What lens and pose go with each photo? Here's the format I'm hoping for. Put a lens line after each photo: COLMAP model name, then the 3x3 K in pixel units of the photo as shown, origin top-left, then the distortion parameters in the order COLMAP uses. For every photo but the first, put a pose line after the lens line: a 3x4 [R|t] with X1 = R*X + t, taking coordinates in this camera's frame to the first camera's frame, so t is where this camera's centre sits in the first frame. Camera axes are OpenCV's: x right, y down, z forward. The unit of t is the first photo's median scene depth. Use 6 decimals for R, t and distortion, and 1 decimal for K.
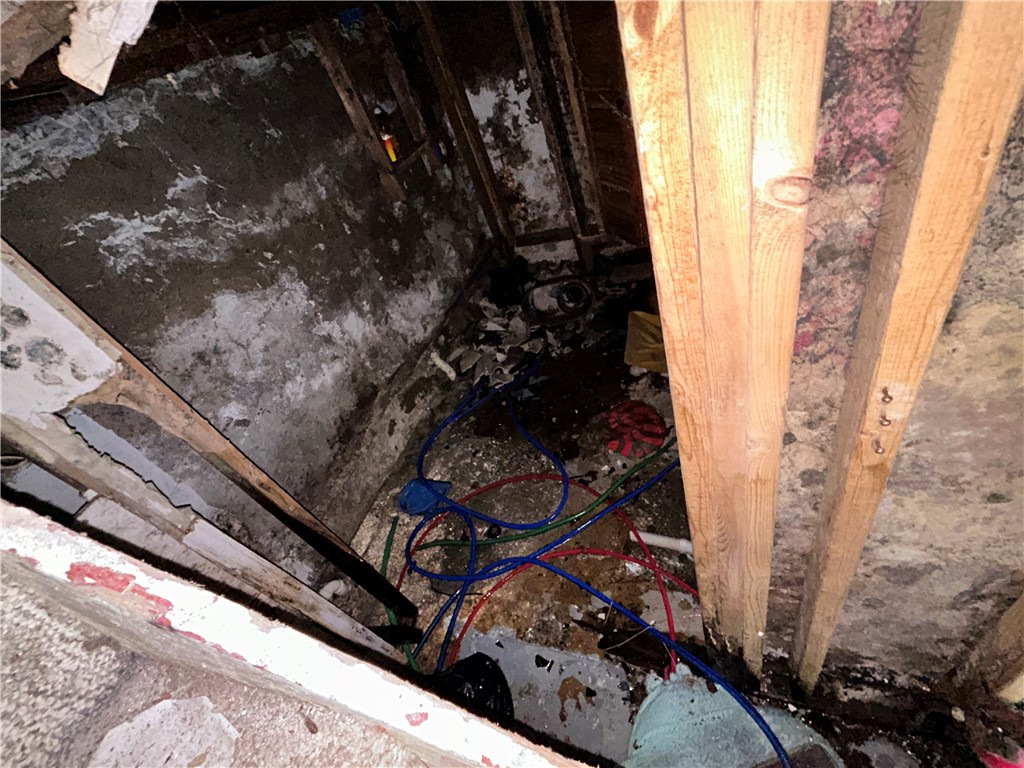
lens RADIAL K [[453.0, 0, 511.9], [0, 453.0, 388.3], [0, 0, 1]] dist [-0.001894, 0.000382]
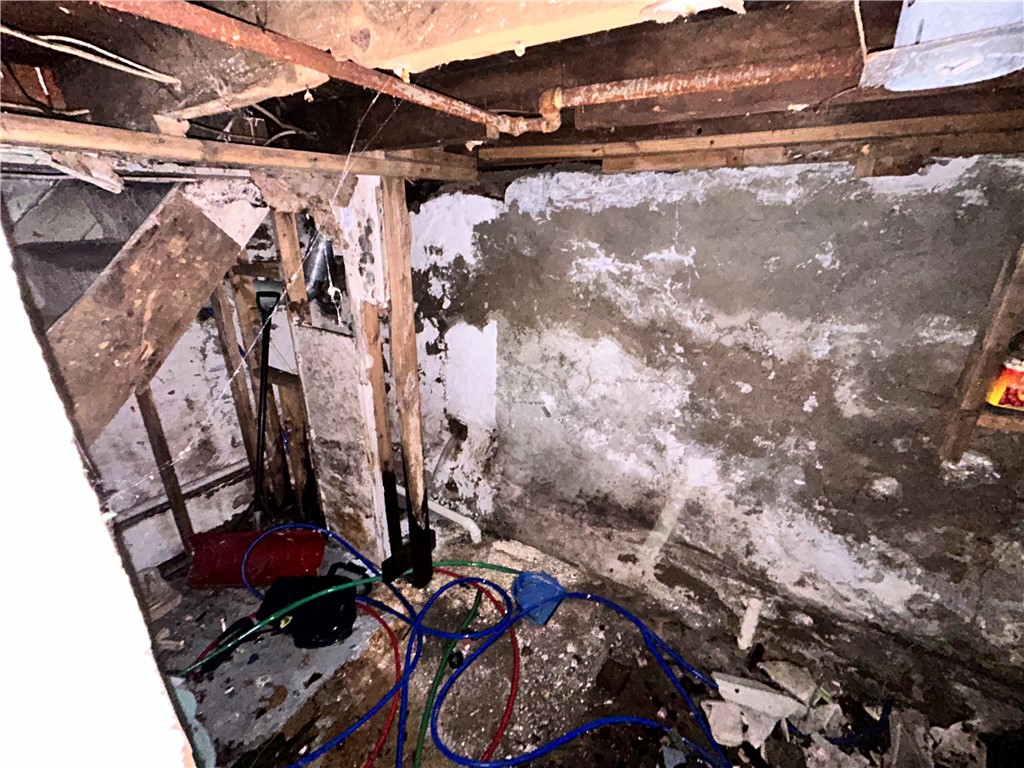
lens RADIAL K [[453.0, 0, 511.6], [0, 453.0, 379.1], [0, 0, 1]] dist [-0.001894, 0.000382]
pose [[-0.212548, 0.626594, -0.749802, 0.244366], [-0.590233, 0.529207, 0.609562, -0.559852], [0.778748, 0.572118, 0.257355, 0.472193]]
